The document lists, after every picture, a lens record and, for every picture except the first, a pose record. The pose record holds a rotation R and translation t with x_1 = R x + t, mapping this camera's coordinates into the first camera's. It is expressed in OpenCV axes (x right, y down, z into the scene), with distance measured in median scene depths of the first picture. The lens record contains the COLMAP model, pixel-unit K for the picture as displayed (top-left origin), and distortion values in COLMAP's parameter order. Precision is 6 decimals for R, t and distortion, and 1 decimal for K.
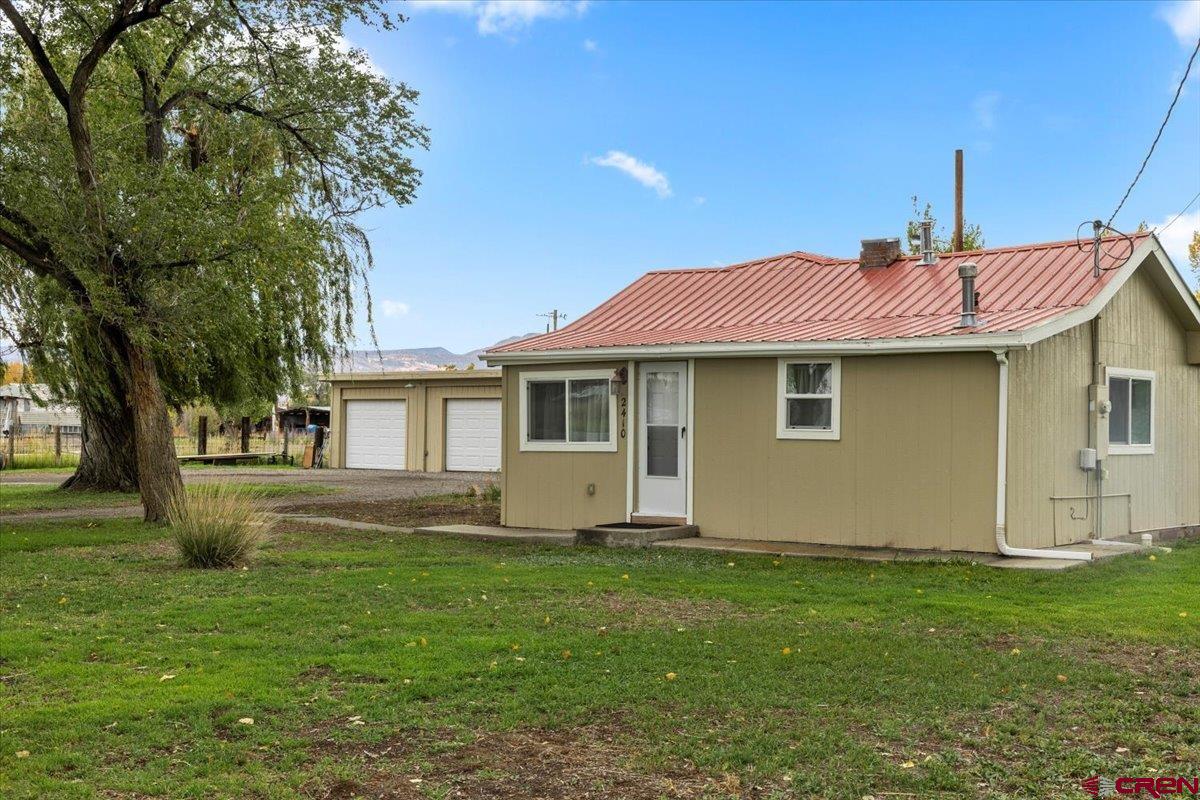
lens RADIAL K [[1691.9, 0, 599.2], [0, 1691.9, 366.7], [0, 0, 1]] dist [0.034665, -0.001954]
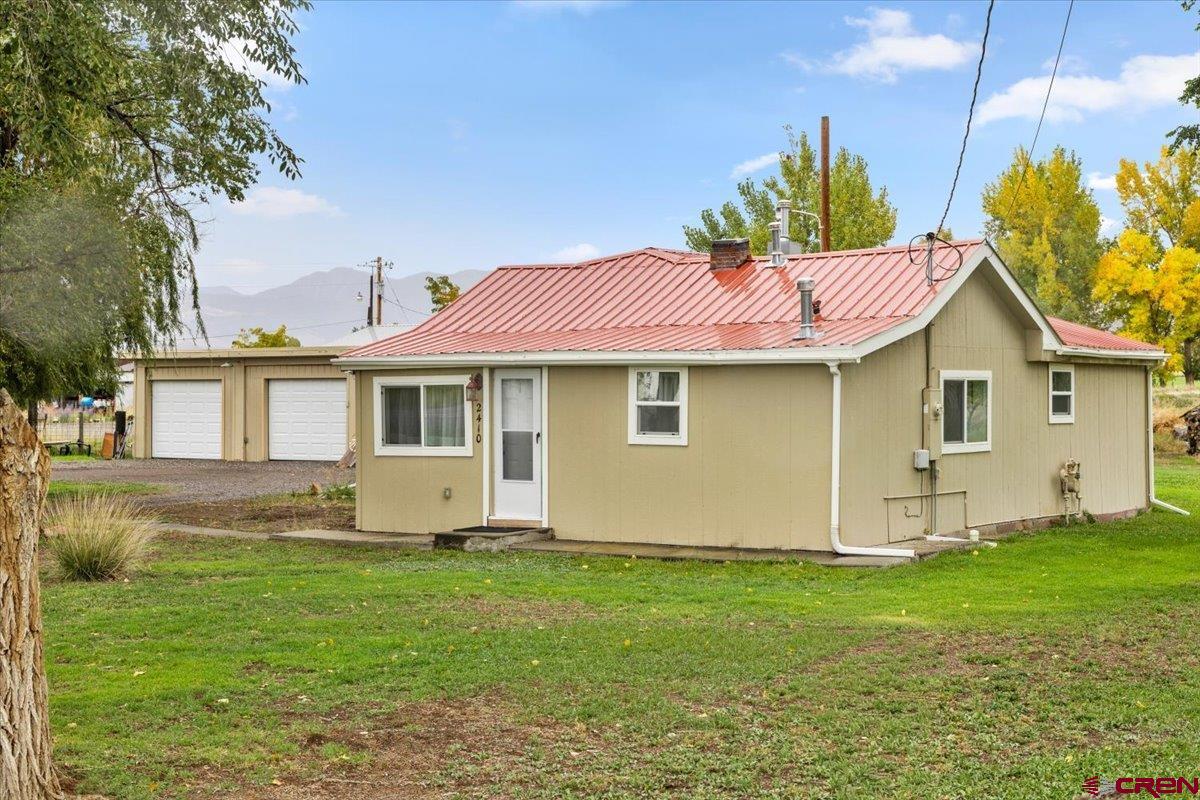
lens RADIAL K [[2078.4, 0, 600.0], [0, 2078.4, 400.0], [0, 0, 1]] dist [0.085662, 0.012261]
pose [[0.996521, -0.012091, 0.082461, -0.016870], [0.008557, 0.999035, 0.043074, -0.038887], [-0.082902, -0.042218, 0.995663, -0.262545]]
